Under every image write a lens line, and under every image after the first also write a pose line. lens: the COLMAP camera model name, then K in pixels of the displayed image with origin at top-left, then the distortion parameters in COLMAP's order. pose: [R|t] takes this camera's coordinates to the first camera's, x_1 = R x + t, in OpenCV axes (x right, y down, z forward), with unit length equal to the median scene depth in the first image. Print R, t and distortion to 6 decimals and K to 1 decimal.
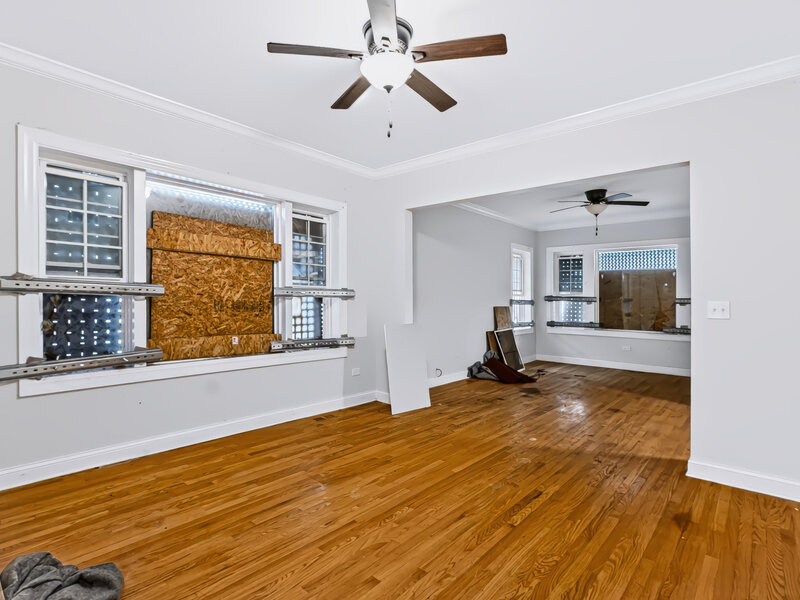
lens RADIAL K [[410.6, 0, 397.4], [0, 410.6, 294.4], [0, 0, 1]] dist [-0.010690, 0.000597]
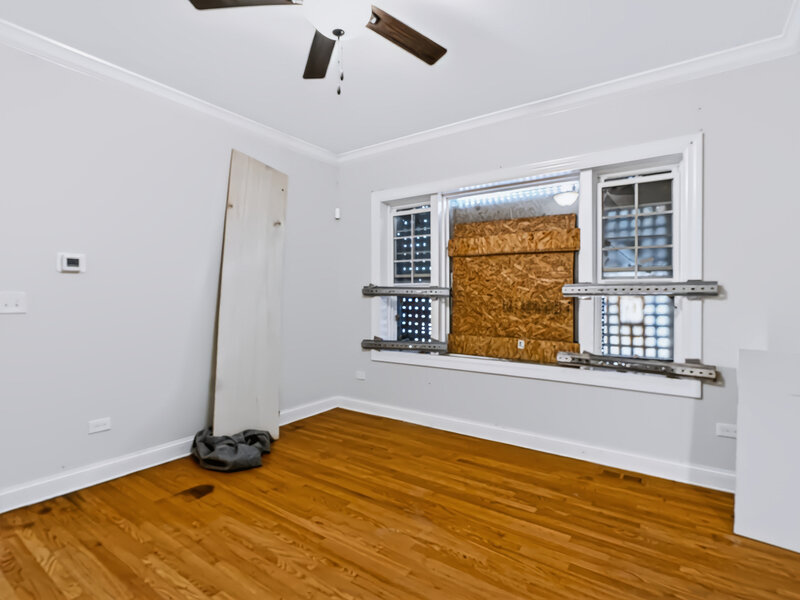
lens RADIAL K [[409.4, 0, 403.8], [0, 409.4, 301.8], [0, 0, 1]] dist [-0.016207, 0.000187]
pose [[0.113552, -0.006297, -0.993512, 0.442737], [0.008337, 0.999951, -0.005385, 0.018169], [0.993497, -0.007671, 0.113599, 0.582499]]
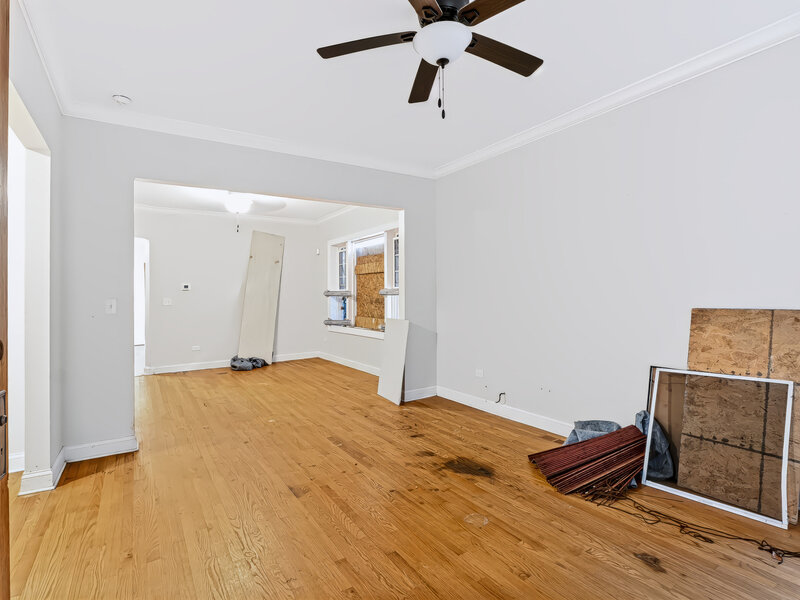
lens RADIAL K [[410.6, 0, 397.4], [0, 410.6, 294.4], [0, 0, 1]] dist [-0.010690, 0.000597]
pose [[-0.270805, -0.013588, -0.962538, 1.160683], [0.021236, 0.999573, -0.020085, 0.033407], [0.962400, -0.025879, -0.270400, 1.443009]]
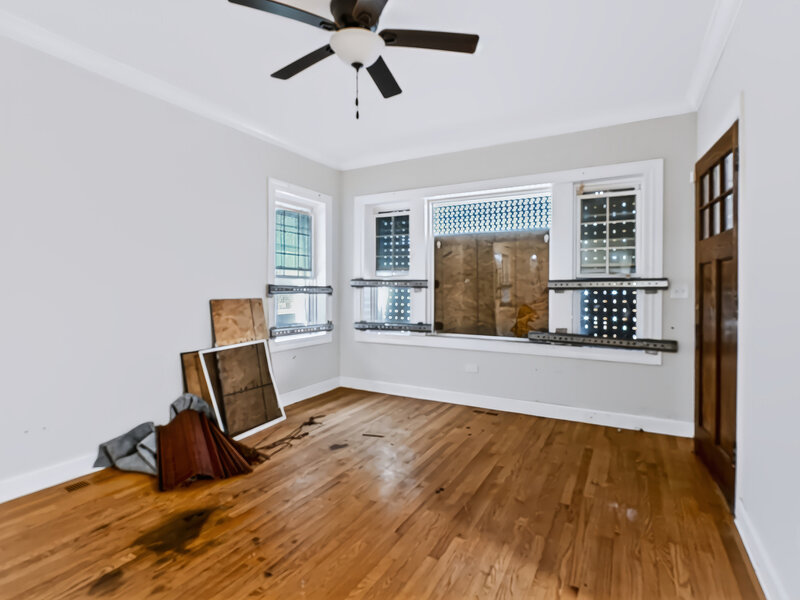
lens RADIAL K [[404.7, 0, 399.2], [0, 404.7, 287.1], [0, 0, 1]] dist [-0.003811, -0.000105]
pose [[0.977373, -0.006700, 0.211419, 0.599849], [0.004797, 0.999943, 0.009517, 0.020907], [-0.211470, -0.008287, 0.977349, 0.822491]]
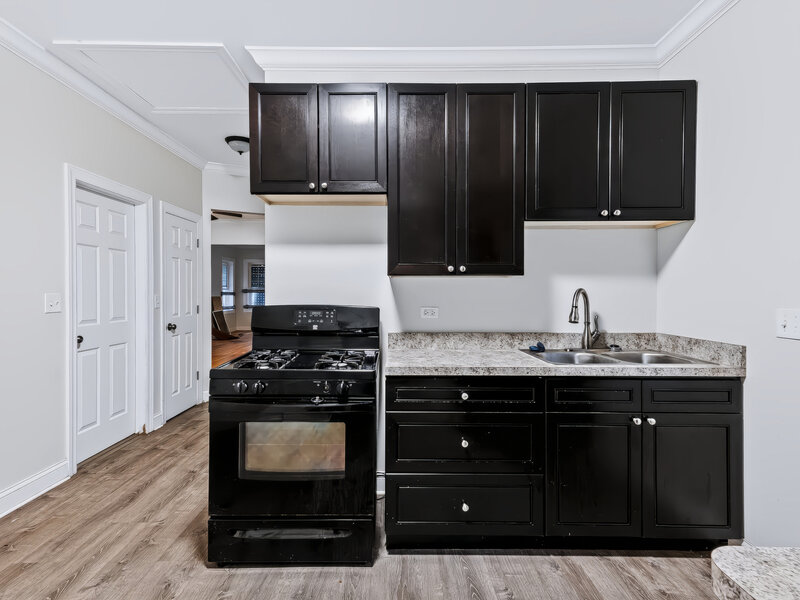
lens RADIAL K [[410.6, 0, 397.4], [0, 410.6, 294.4], [0, 0, 1]] dist [-0.010690, 0.000597]
pose [[0.752647, -0.013561, 0.658285, -0.473067], [0.001652, 0.999824, 0.018709, -0.012104], [-0.658423, -0.012994, 0.752536, -1.199343]]
